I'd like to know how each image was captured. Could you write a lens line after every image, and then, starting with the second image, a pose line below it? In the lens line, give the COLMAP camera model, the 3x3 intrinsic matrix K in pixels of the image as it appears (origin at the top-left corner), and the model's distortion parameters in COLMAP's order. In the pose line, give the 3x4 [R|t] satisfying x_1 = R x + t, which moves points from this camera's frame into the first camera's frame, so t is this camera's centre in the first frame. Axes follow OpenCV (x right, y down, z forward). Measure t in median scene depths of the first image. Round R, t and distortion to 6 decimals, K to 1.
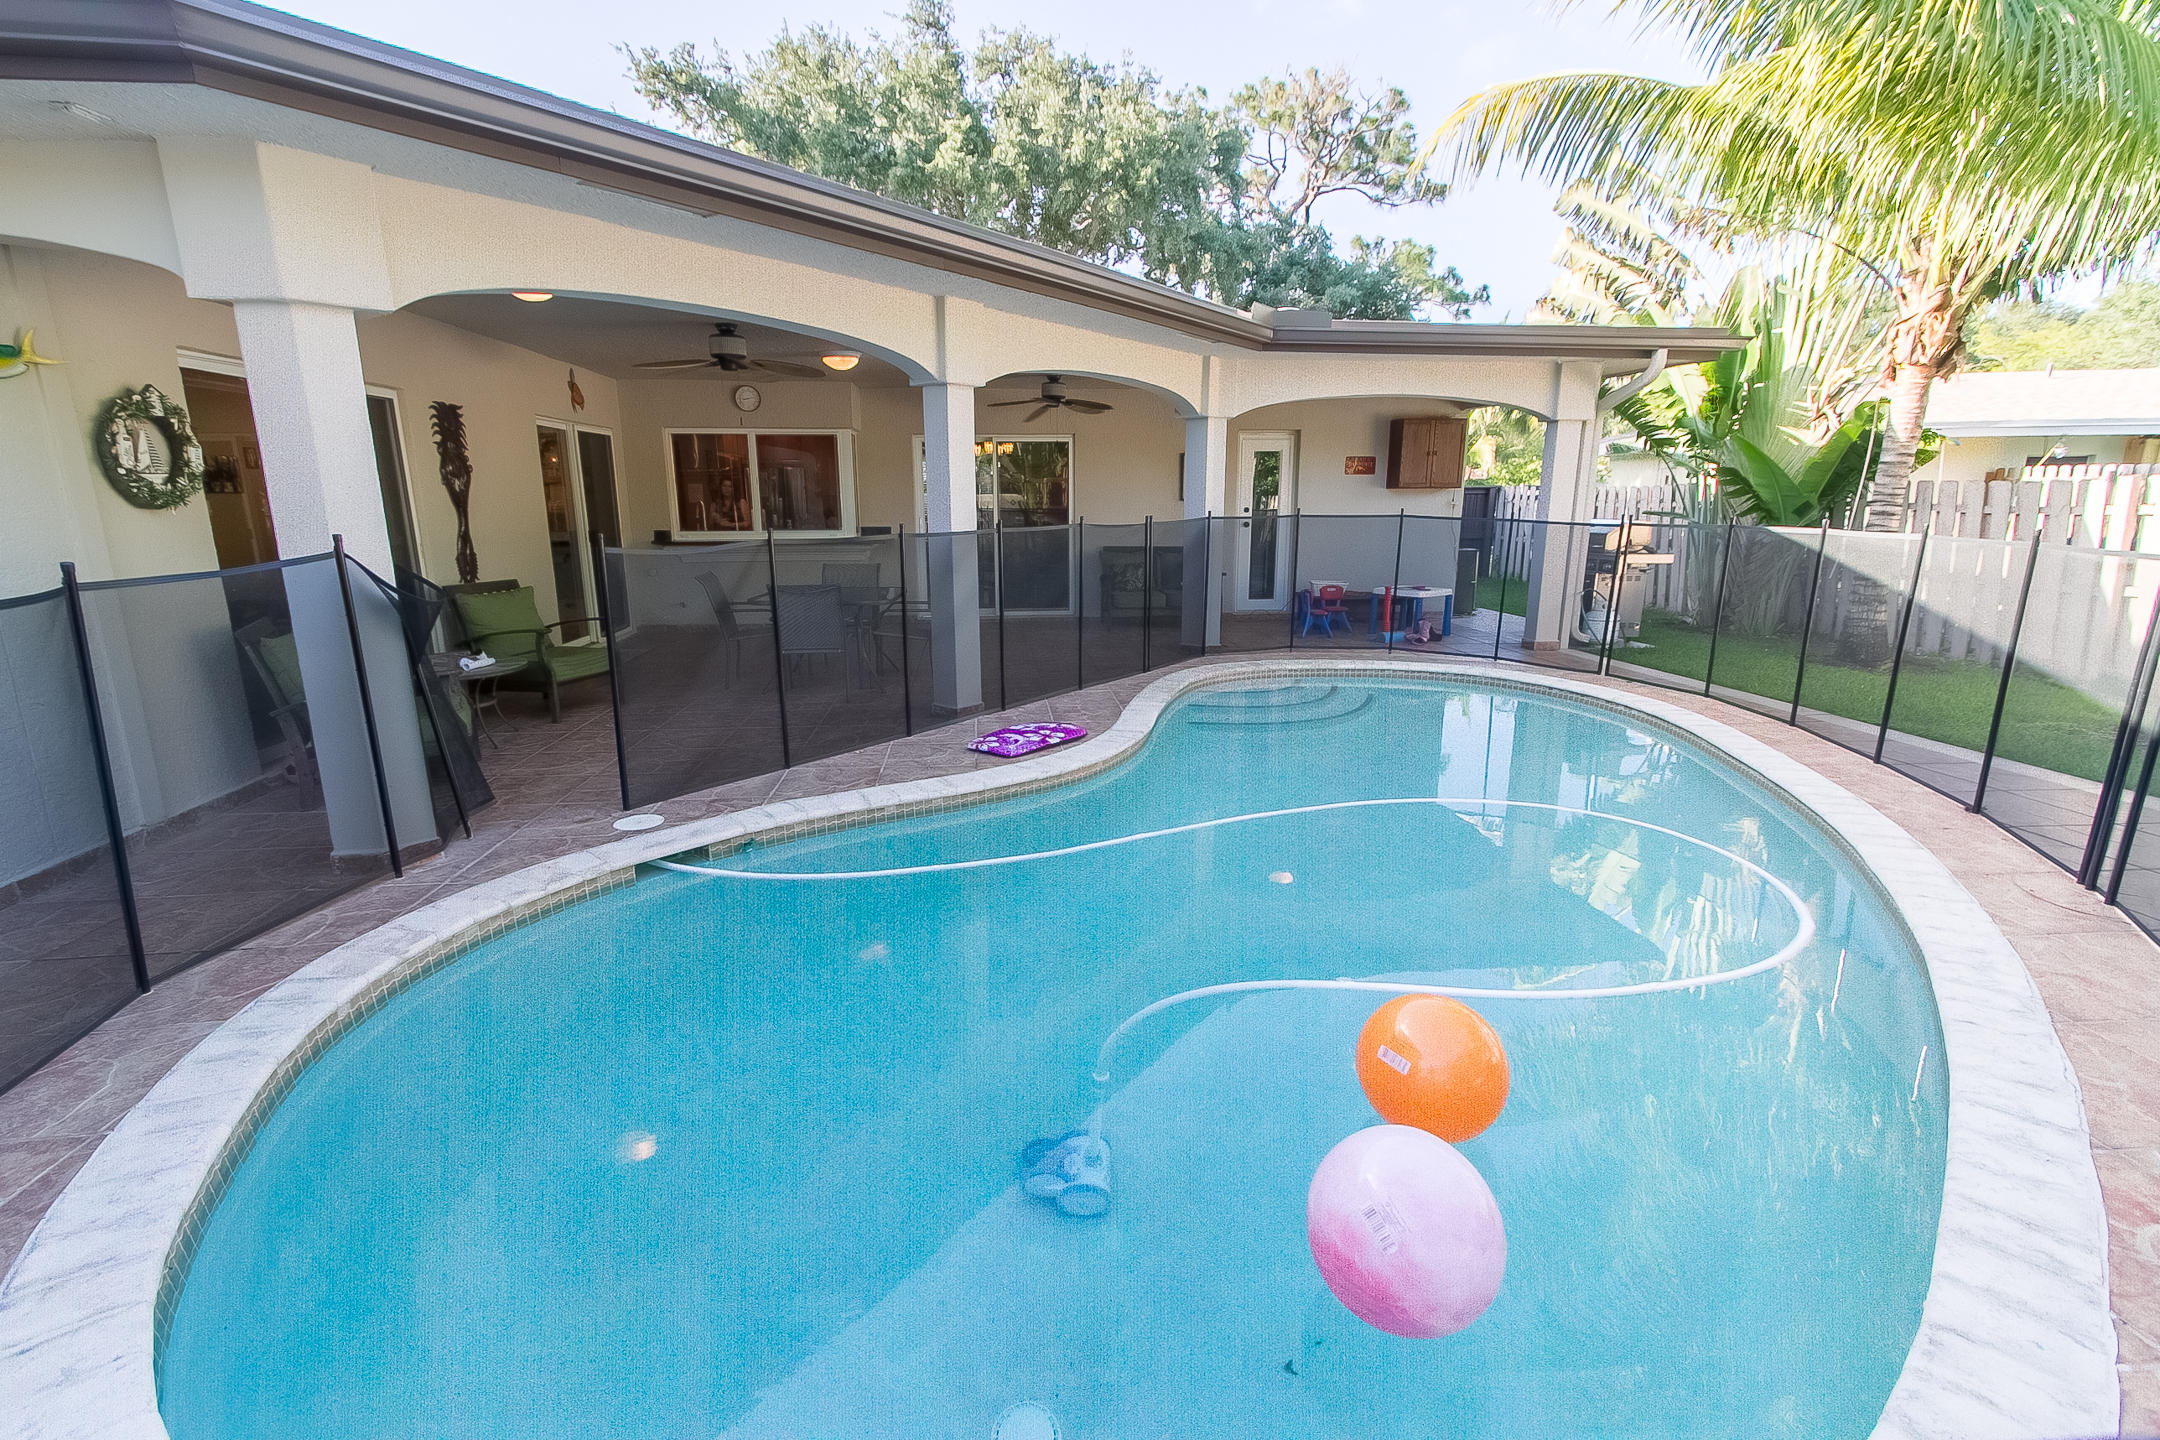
lens RADIAL K [[983.6, 0, 1078.2], [0, 983.6, 732.6], [0, 0, 1]] dist [0.000706, -0.000872]
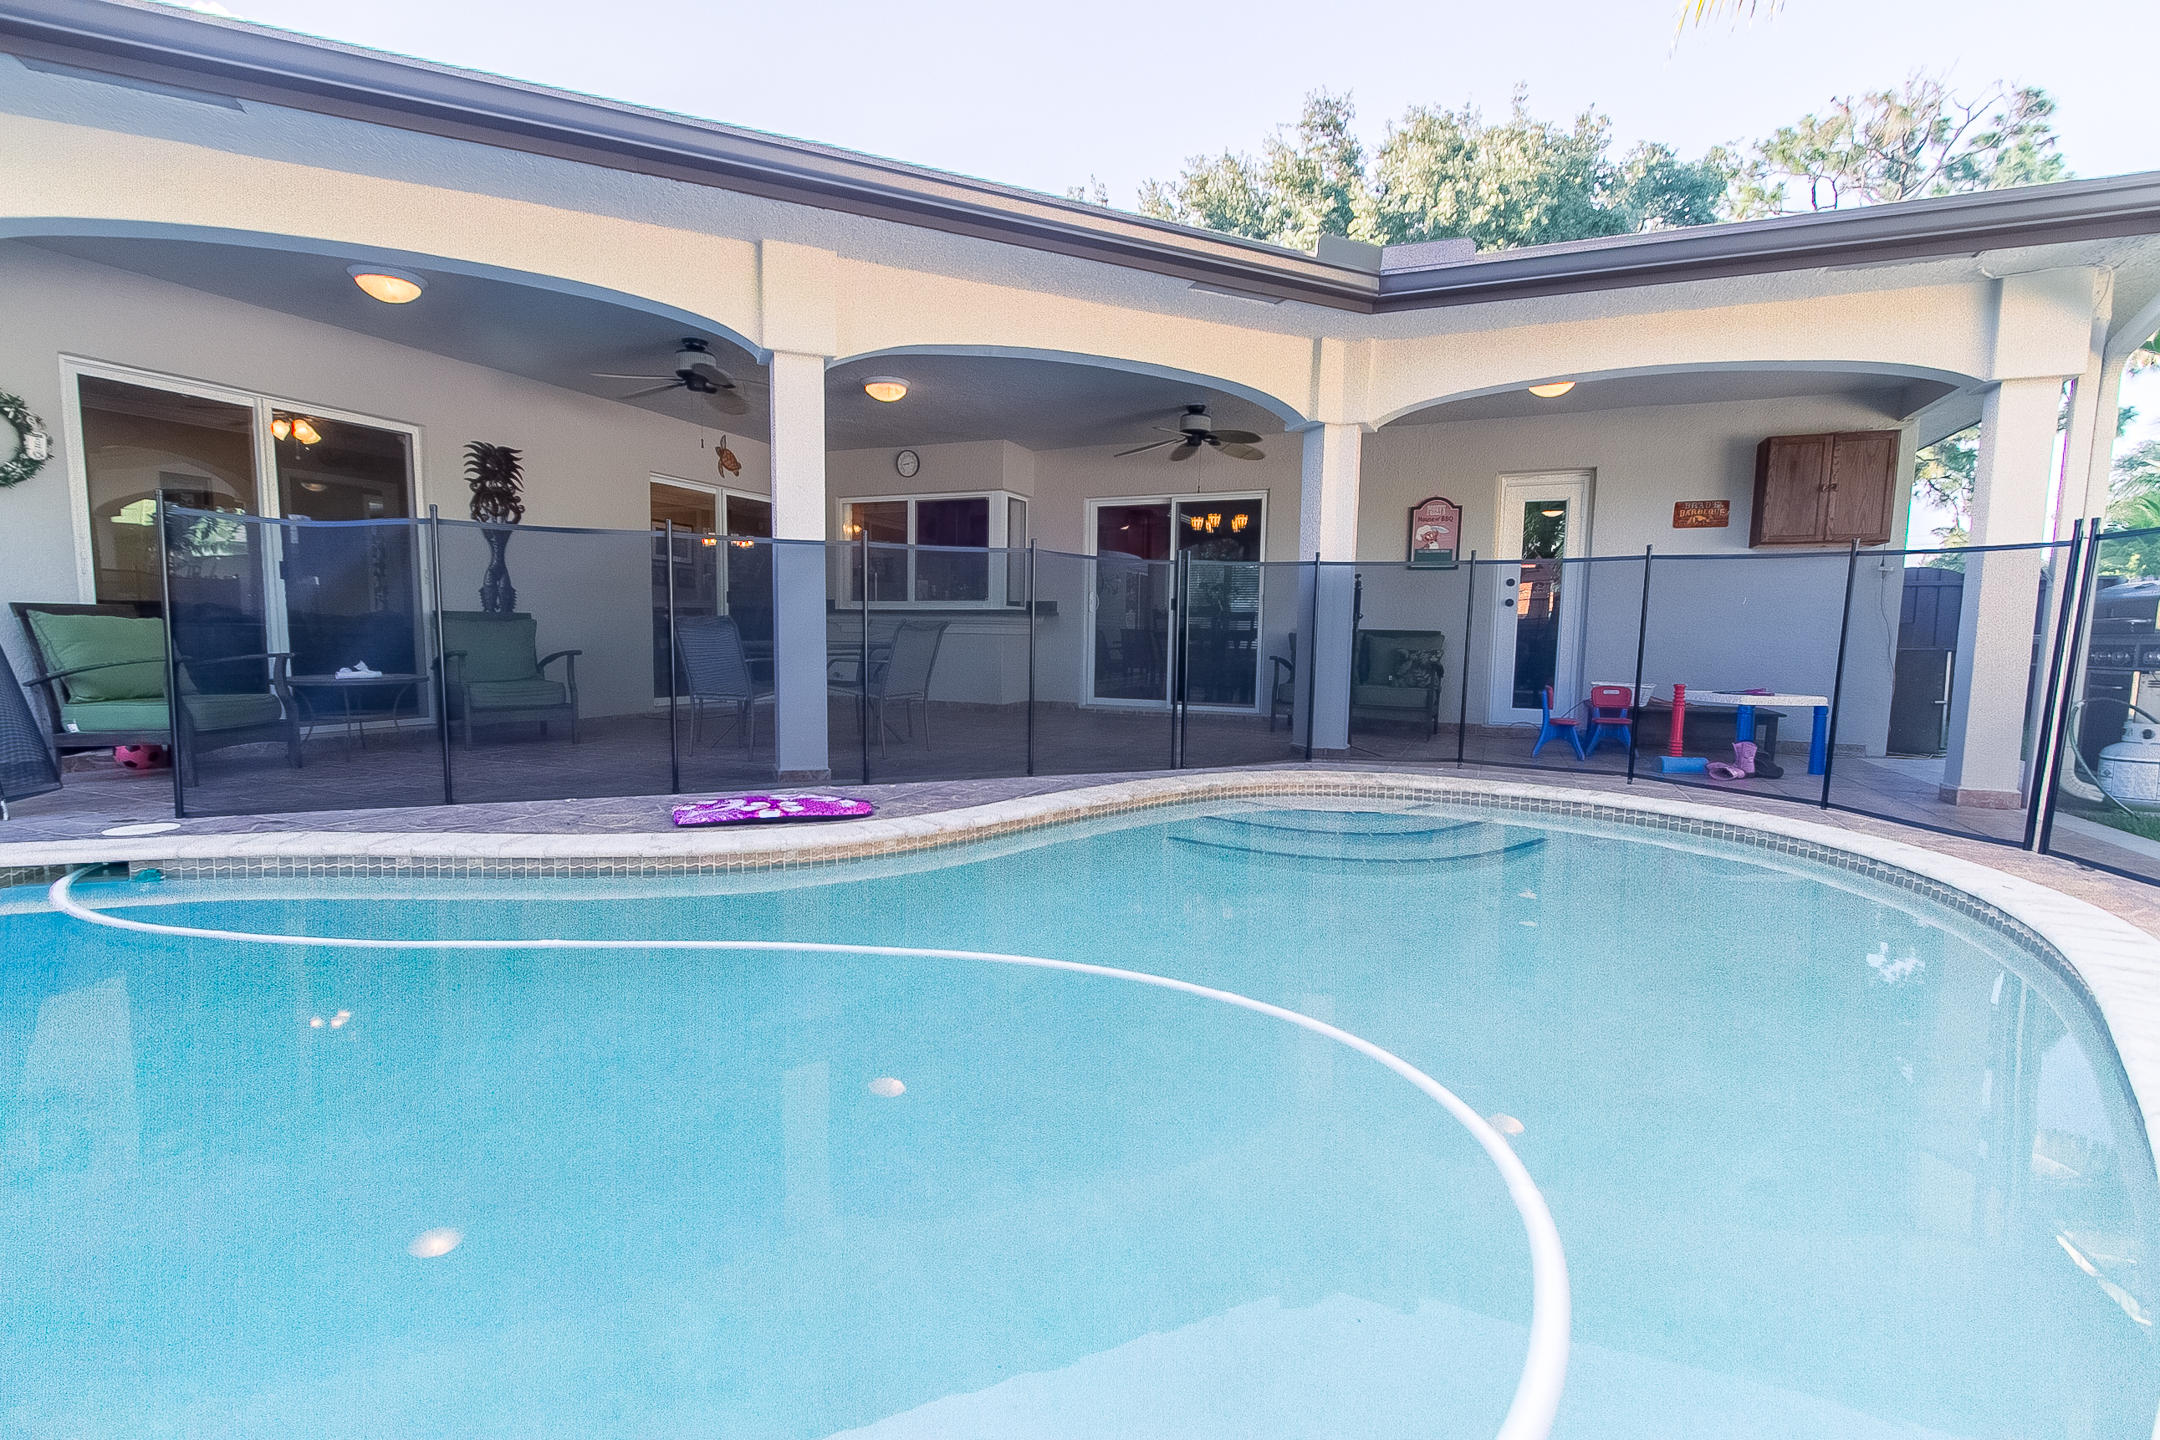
lens RADIAL K [[979.0, 0, 1078.4], [0, 979.0, 739.6], [0, 0, 1]] dist [0.000359, -0.000267]
pose [[0.870558, 0.068418, -0.487286, 0.397498], [-0.133191, 0.986083, -0.099499, -0.003032], [0.473697, 0.151522, 0.867556, 0.399983]]
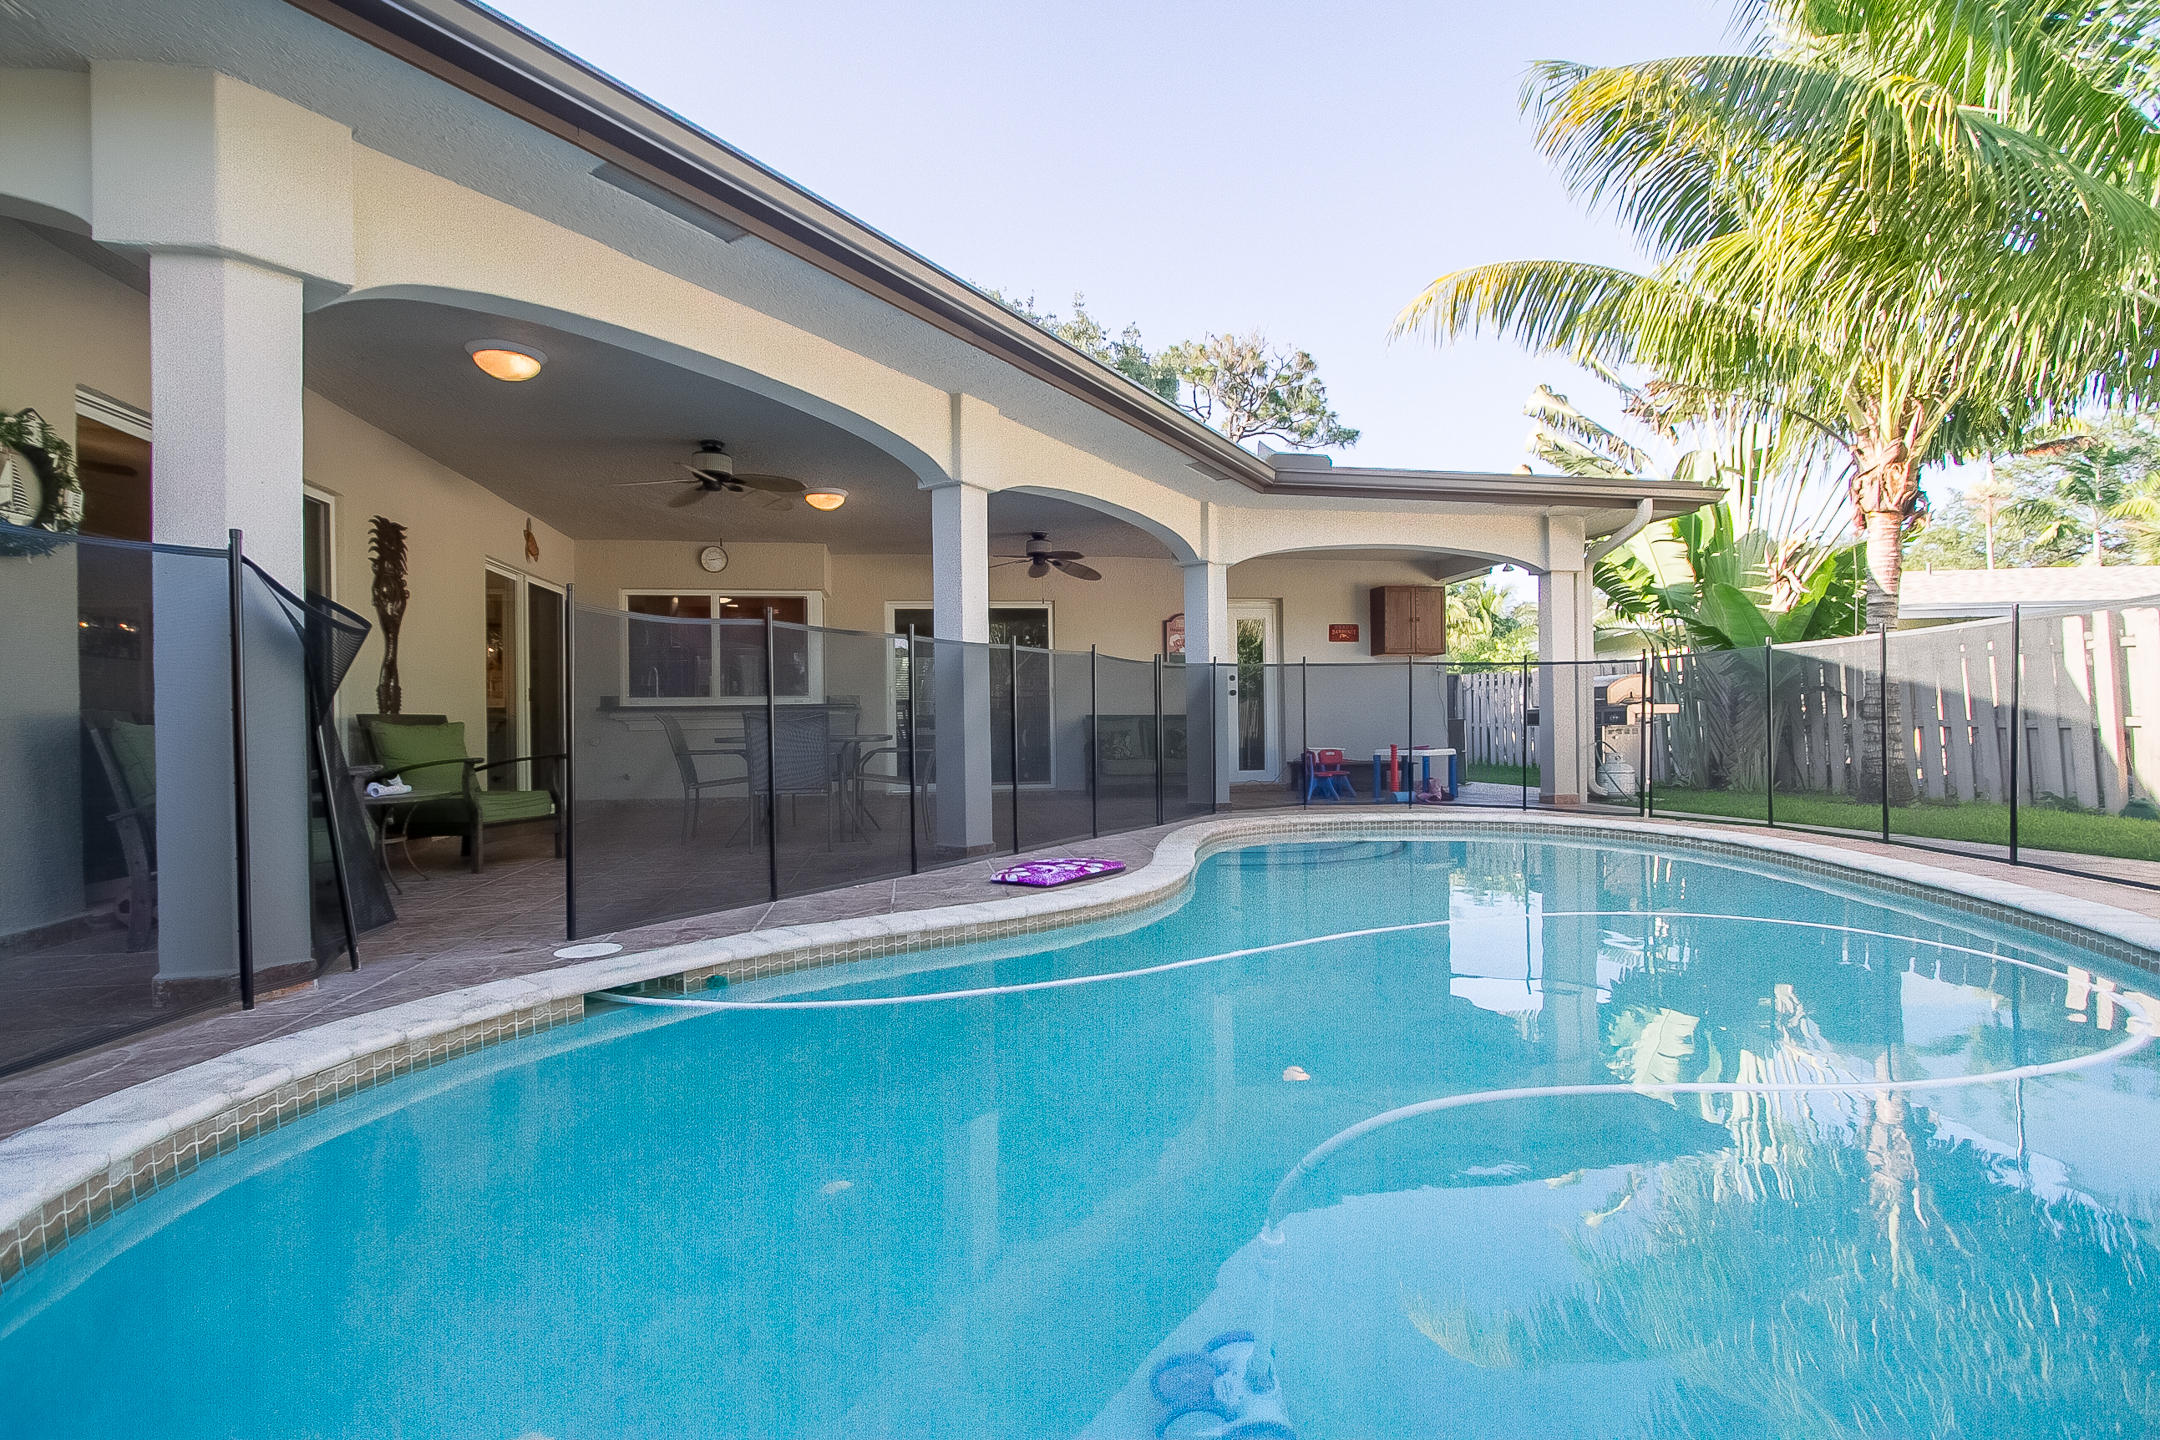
lens RADIAL K [[993.9, 0, 1076.9], [0, 993.9, 733.6], [0, 0, 1]] dist [-0.025912, 0.007336]
pose [[0.997446, -0.012958, 0.070239, -0.077199], [0.028838, 0.972747, -0.230069, 0.071712], [-0.065344, 0.231507, 0.970636, 0.125841]]
